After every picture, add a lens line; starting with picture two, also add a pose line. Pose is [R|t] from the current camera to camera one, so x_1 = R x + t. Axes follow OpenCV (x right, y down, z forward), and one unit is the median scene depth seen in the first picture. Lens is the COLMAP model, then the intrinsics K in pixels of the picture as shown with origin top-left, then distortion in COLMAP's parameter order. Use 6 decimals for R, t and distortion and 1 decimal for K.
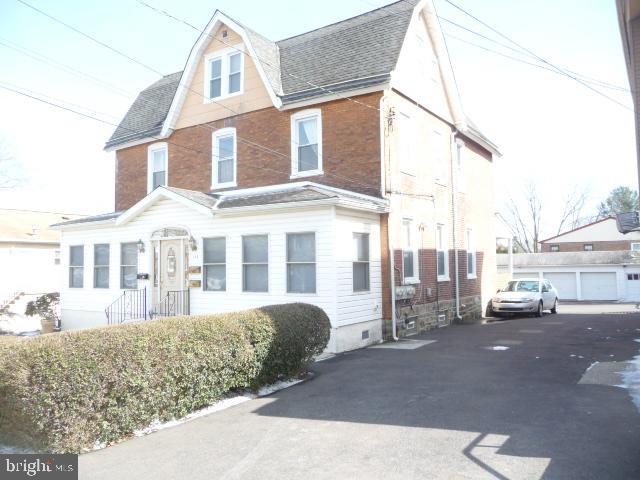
lens RADIAL K [[528.5, 0, 319.0], [0, 528.5, 239.9], [0, 0, 1]] dist [-0.050391, 0.038382]
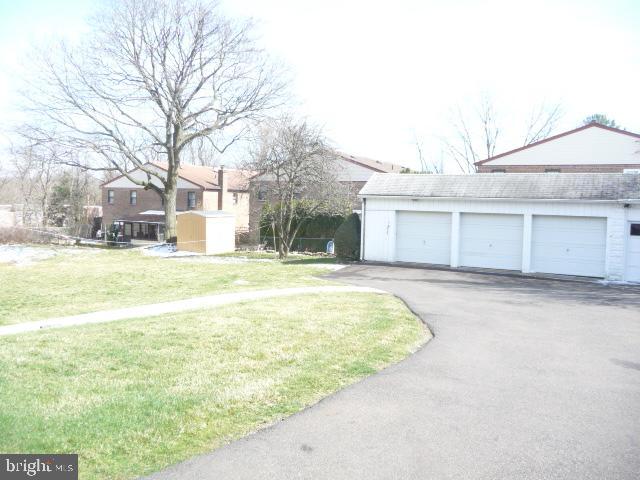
lens RADIAL K [[528.5, 0, 320.6], [0, 528.5, 239.9], [0, 0, 1]] dist [-0.050391, 0.038382]
pose [[0.997053, 0.035621, 0.067948, 0.276396], [-0.043681, 0.991681, 0.121085, 0.035182], [-0.063070, -0.123696, 0.990314, 0.538268]]
